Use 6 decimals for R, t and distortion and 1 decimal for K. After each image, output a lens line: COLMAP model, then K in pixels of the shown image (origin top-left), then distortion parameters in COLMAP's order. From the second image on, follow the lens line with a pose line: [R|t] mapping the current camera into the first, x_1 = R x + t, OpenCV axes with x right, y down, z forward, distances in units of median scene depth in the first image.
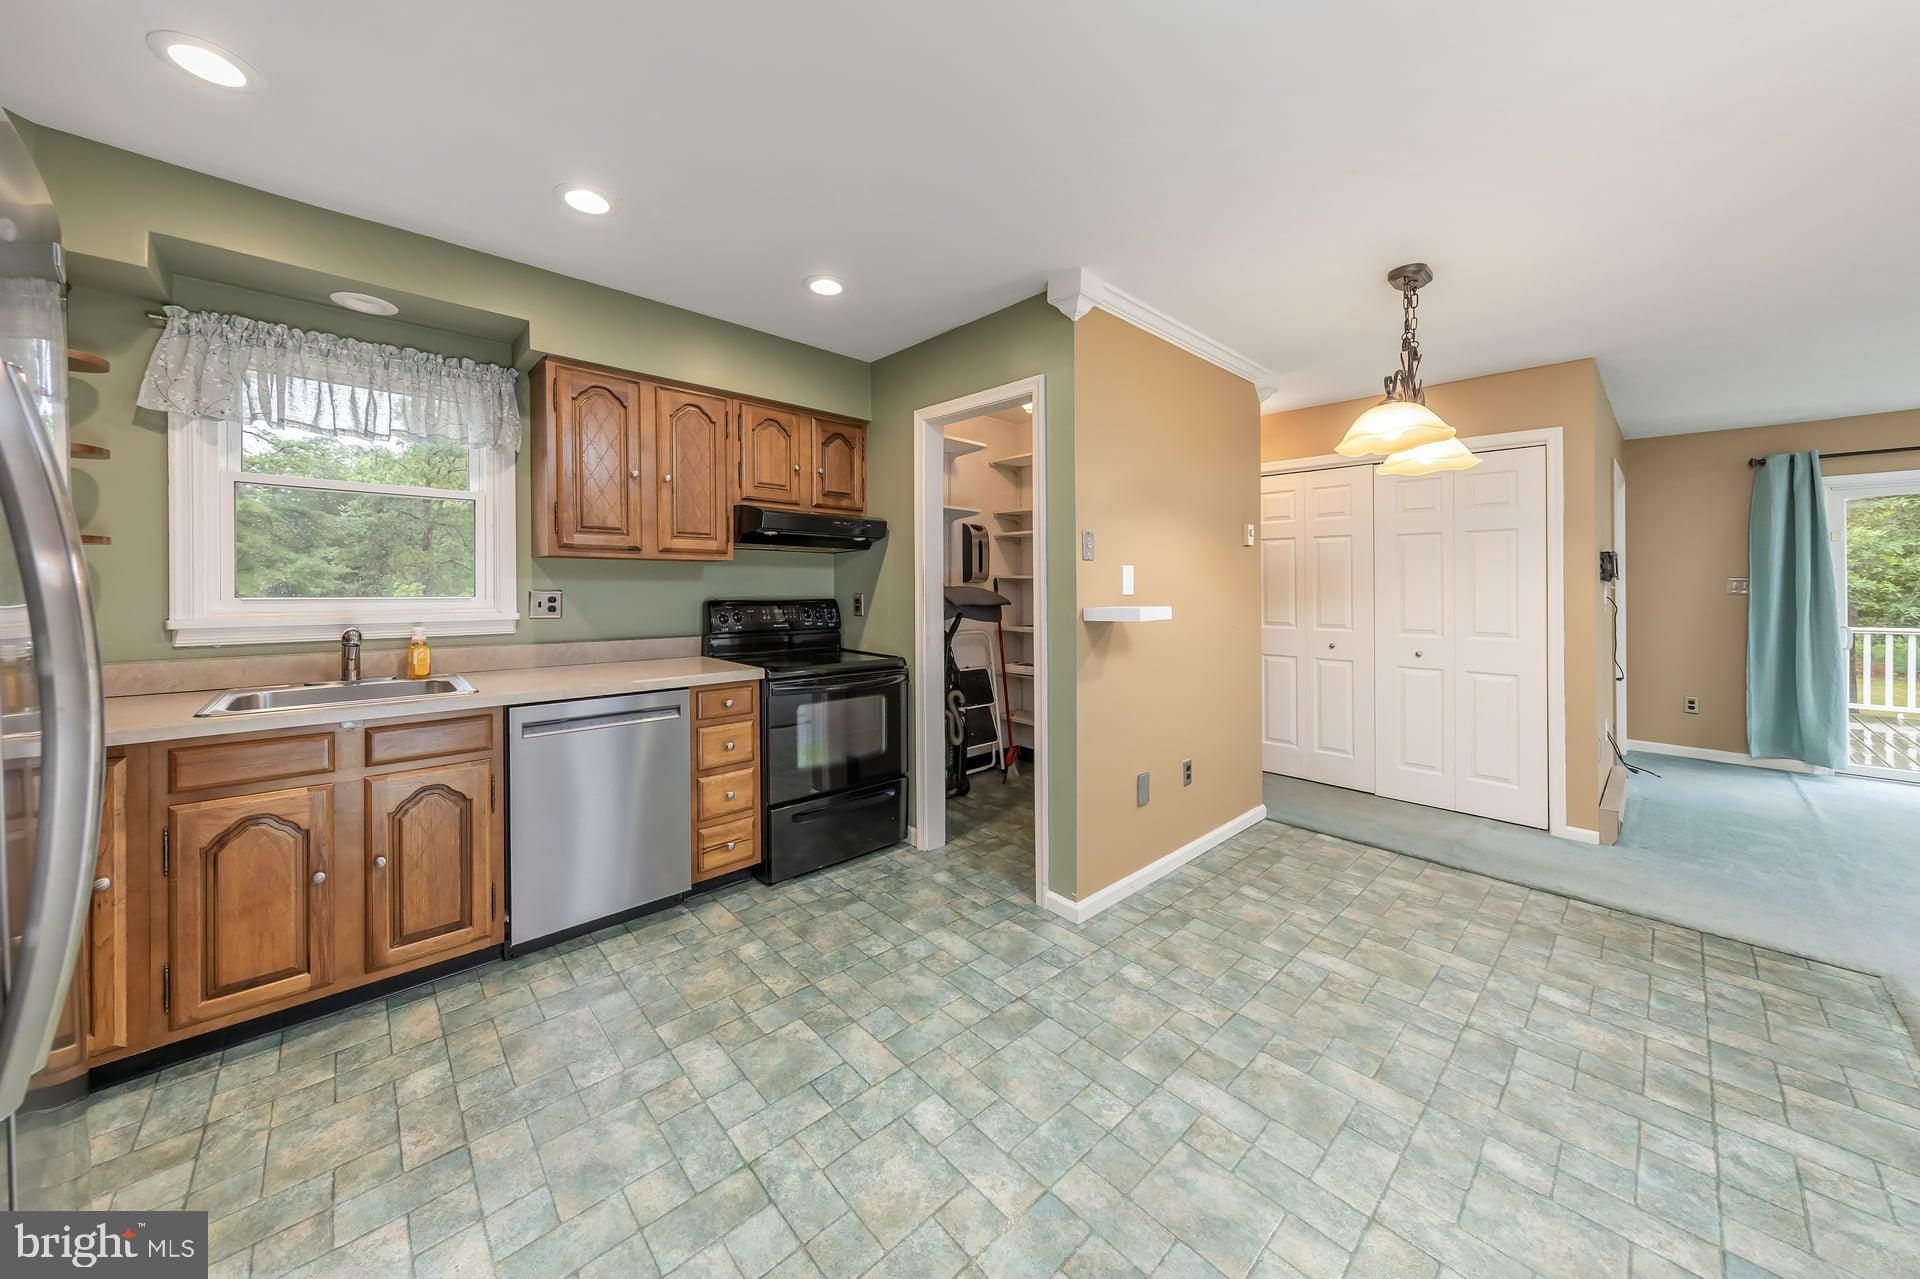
lens RADIAL K [[663.1, 0, 956.2], [0, 663.1, 583.3], [0, 0, 1]] dist [-0.010160, 0.006099]
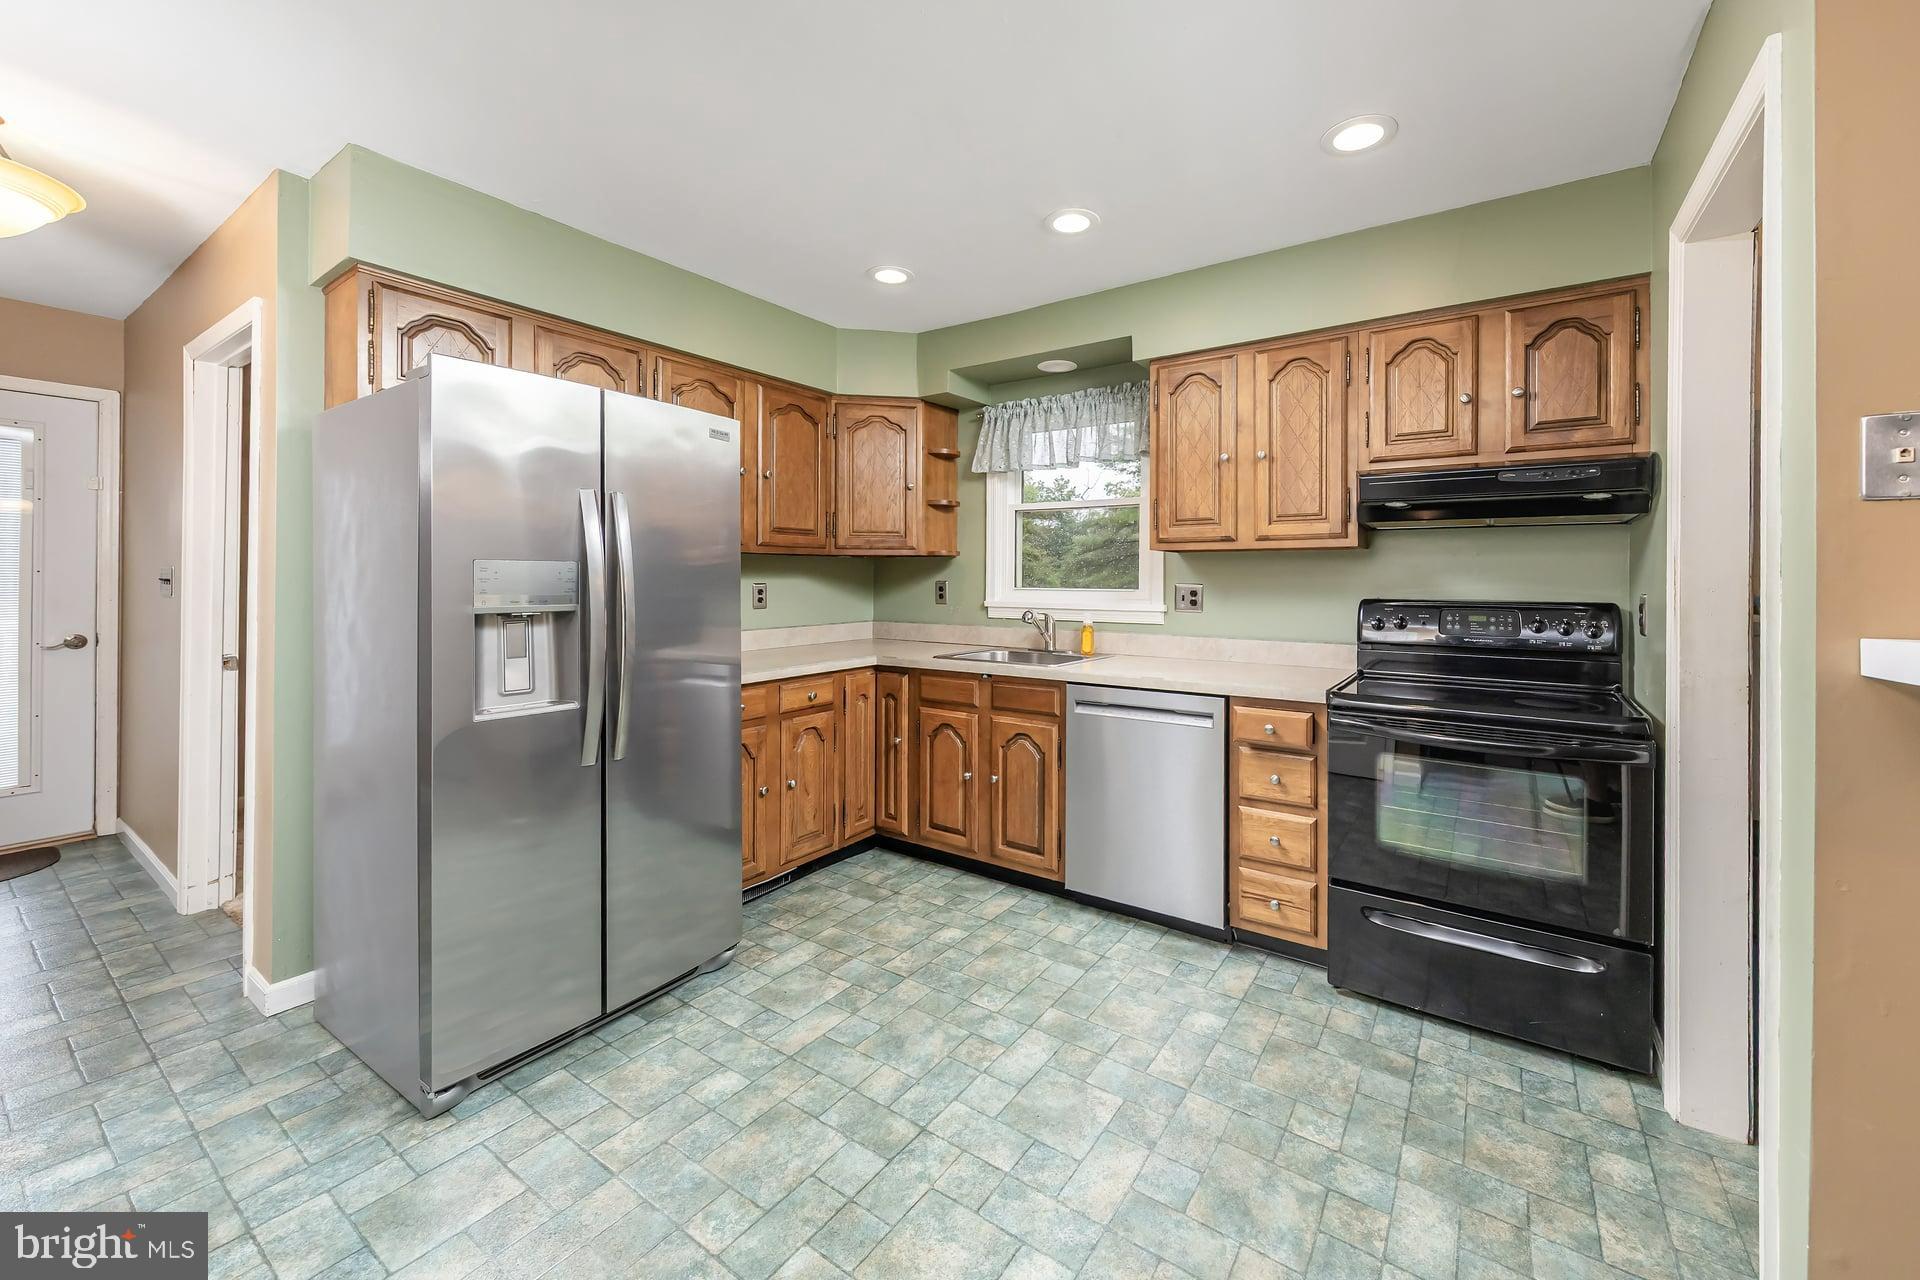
lens RADIAL K [[754.6, 0, 960.4], [0, 754.6, 580.0], [0, 0, 1]] dist [0.015724, -0.000122]
pose [[0.210723, 0.000454, -0.977546, 0.552495], [0.001286, 0.999999, 0.000742, 0.003689], [0.977545, -0.001413, 0.210723, 0.504155]]
